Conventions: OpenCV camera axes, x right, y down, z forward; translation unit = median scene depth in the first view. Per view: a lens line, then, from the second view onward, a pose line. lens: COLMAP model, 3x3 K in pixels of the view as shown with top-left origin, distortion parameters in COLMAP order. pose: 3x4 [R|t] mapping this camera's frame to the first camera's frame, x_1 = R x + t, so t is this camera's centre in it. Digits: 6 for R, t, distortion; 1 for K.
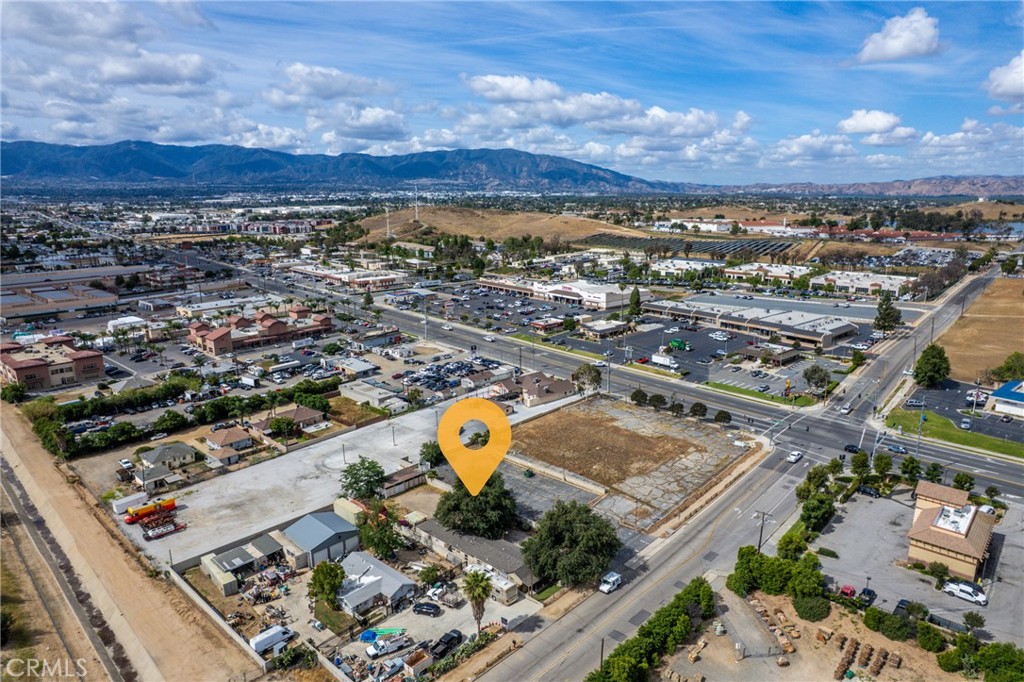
lens RADIAL K [[656.3, 0, 515.4], [0, 656.3, 348.1], [0, 0, 1]] dist [-0.060667, 0.046601]
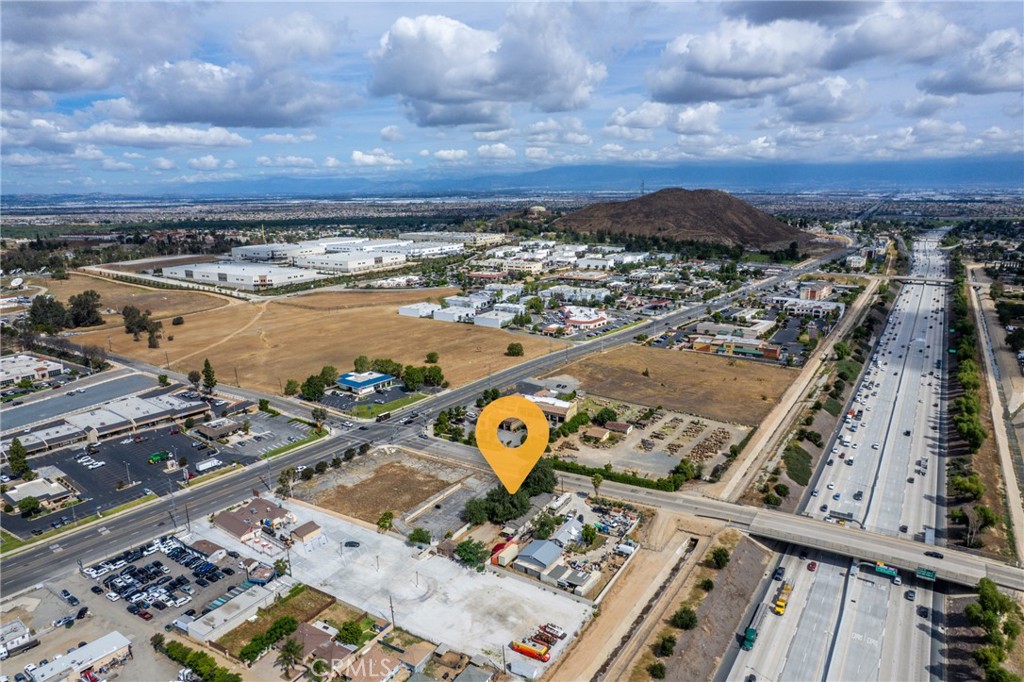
lens RADIAL K [[656.3, 0, 514.8], [0, 656.3, 359.3], [0, 0, 1]] dist [-0.060667, 0.046601]
pose [[-0.201908, -0.242462, 0.948918, -0.919566], [0.242283, 0.926394, 0.288259, -0.351768], [-0.948964, 0.288108, -0.128302, 0.601768]]
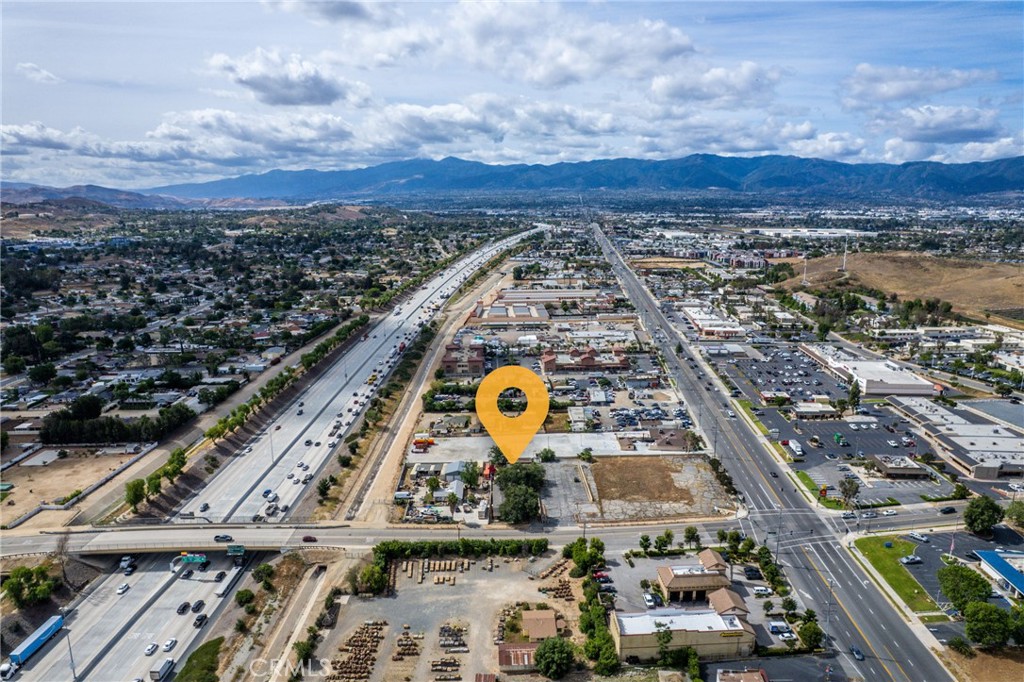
lens RADIAL K [[656.3, 0, 513.5], [0, 656.3, 333.2], [0, 0, 1]] dist [-0.060667, 0.046601]
pose [[0.701355, 0.146881, -0.697515, 0.688807], [-0.169620, 0.984821, 0.036828, -0.148630], [0.692336, 0.092483, 0.715624, -0.257840]]
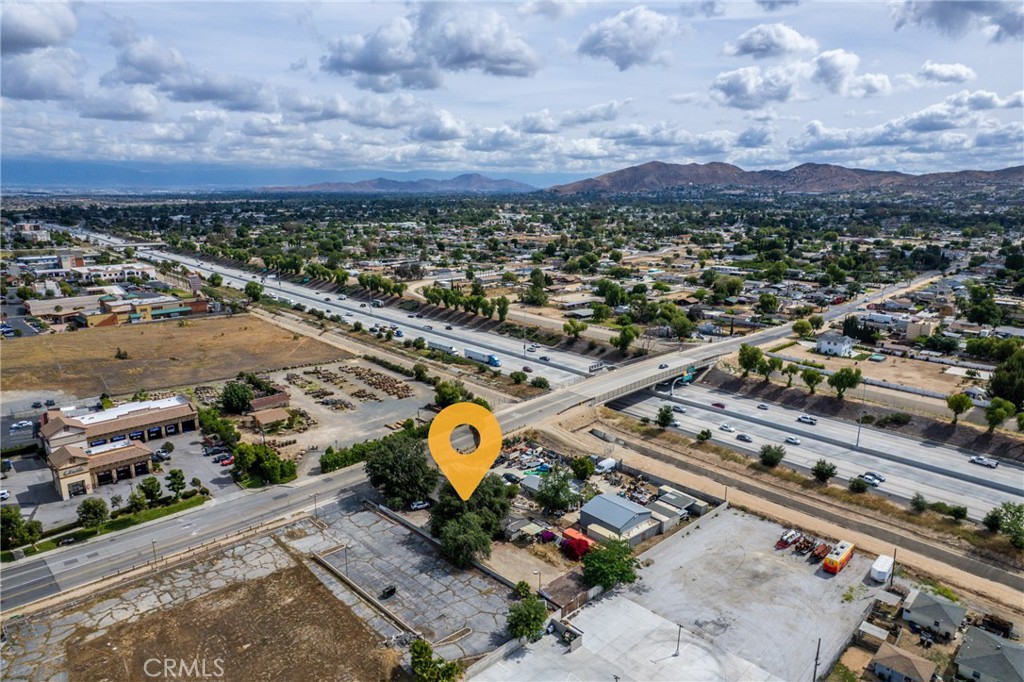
lens RADIAL K [[656.3, 0, 516.5], [0, 656.3, 343.0], [0, 0, 1]] dist [-0.060667, 0.046601]
pose [[-0.998820, -0.009086, 0.047710, -0.097538], [0.013635, 0.890382, 0.455011, -0.242328], [-0.046615, 0.455124, -0.889207, 0.975955]]
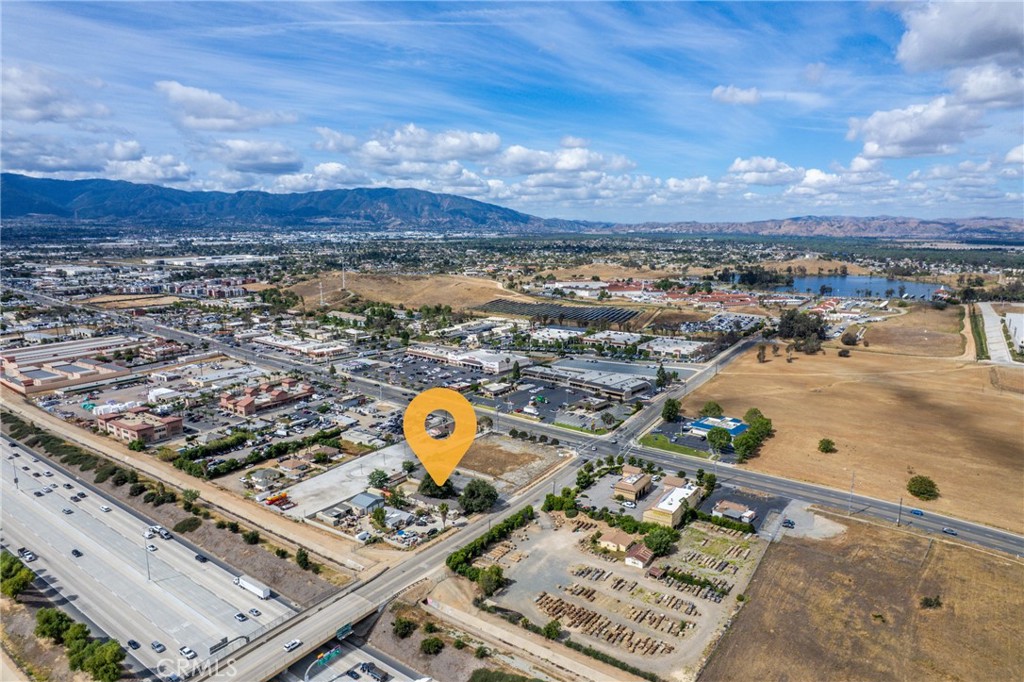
lens RADIAL K [[656.3, 0, 513.4], [0, 656.3, 348.7], [0, 0, 1]] dist [-0.060667, 0.046601]
pose [[0.989519, -0.022902, 0.142574, -0.057589], [0.030135, 0.998355, -0.048780, -0.061153], [-0.141222, 0.052565, 0.988581, -0.701607]]
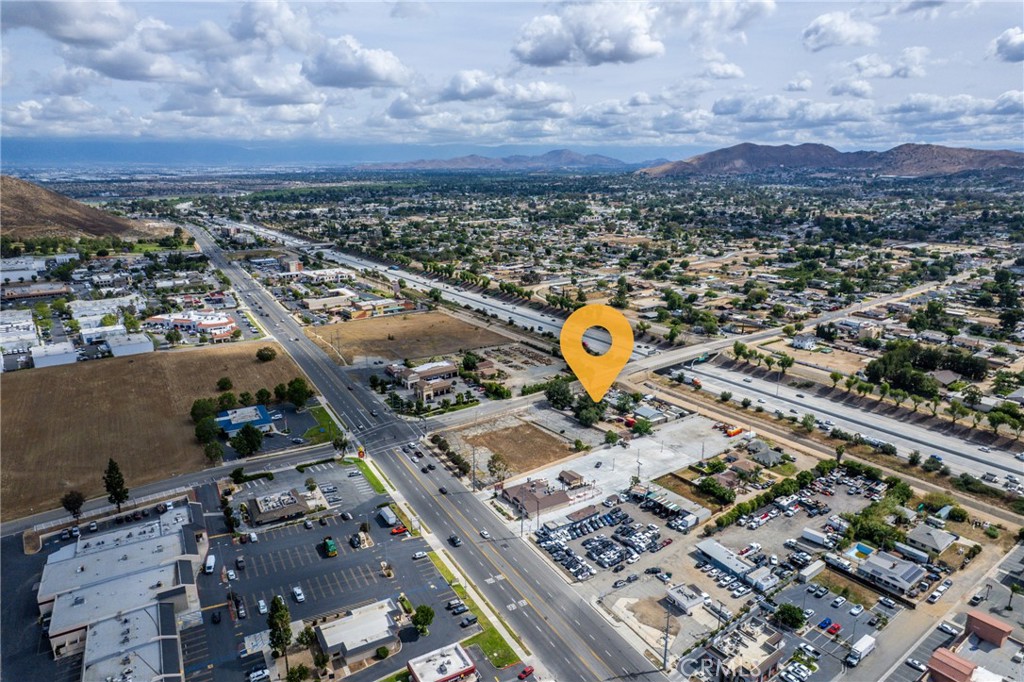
lens RADIAL K [[656.3, 0, 522.4], [0, 656.3, 346.6], [0, 0, 1]] dist [-0.060667, 0.046601]
pose [[-0.985223, -0.039105, 0.166750, -0.120339], [0.048334, 0.870535, 0.489728, -0.672965], [-0.164313, 0.490551, -0.855781, 1.705491]]
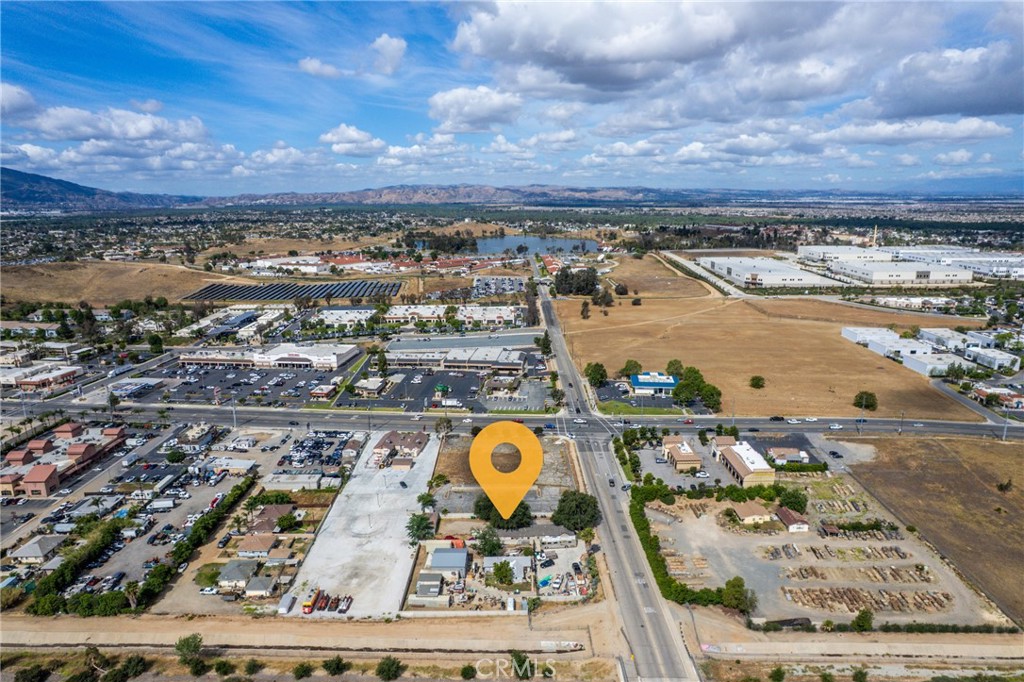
lens RADIAL K [[656.3, 0, 513.6], [0, 656.3, 344.9], [0, 0, 1]] dist [-0.060667, 0.046601]
pose [[0.736154, -0.156932, 0.658369, -0.622580], [0.167461, 0.984735, 0.047480, -0.156779], [-0.655769, 0.075299, 0.751197, -0.198782]]
